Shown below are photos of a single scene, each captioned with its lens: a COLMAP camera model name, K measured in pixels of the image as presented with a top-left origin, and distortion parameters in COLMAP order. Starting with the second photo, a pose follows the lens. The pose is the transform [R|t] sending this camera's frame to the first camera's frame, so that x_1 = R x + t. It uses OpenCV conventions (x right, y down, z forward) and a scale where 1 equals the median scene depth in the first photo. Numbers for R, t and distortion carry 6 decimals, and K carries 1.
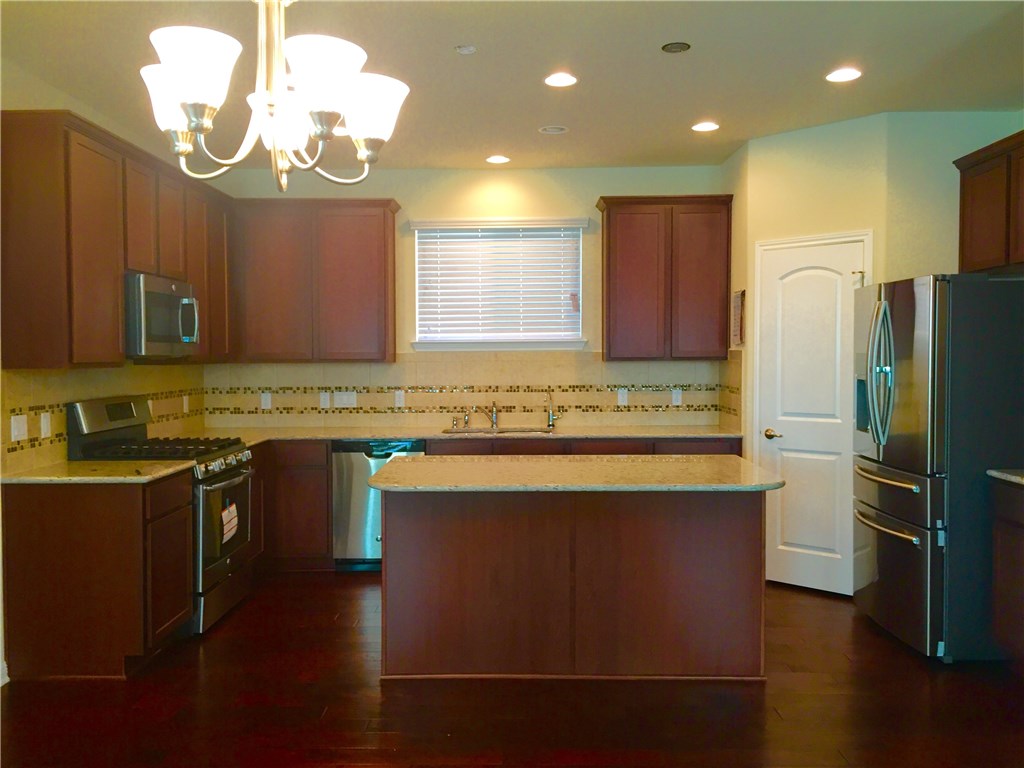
lens RADIAL K [[864.8, 0, 513.6], [0, 864.8, 382.9], [0, 0, 1]] dist [0.076932, -0.080084]
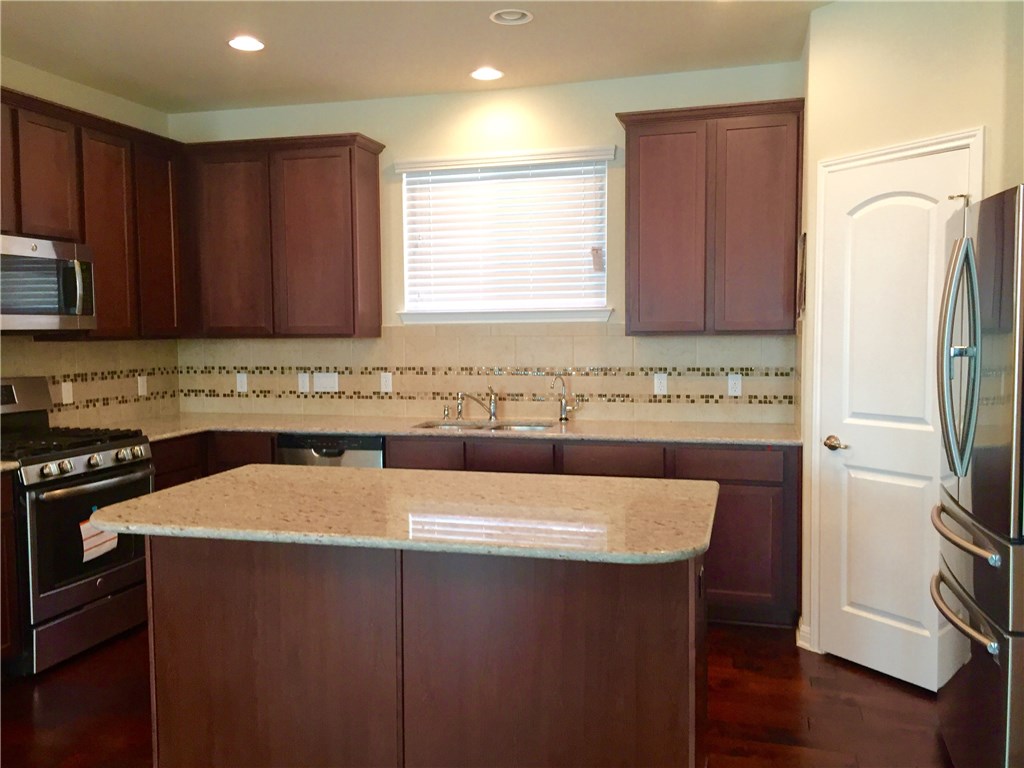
lens RADIAL K [[864.8, 0, 516.9], [0, 864.8, 380.9], [0, 0, 1]] dist [0.076932, -0.080084]
pose [[0.966840, 0.012311, -0.255087, 0.198553], [-0.004617, 0.999517, 0.030738, -0.008651], [0.255342, -0.028541, 0.966429, 0.238589]]
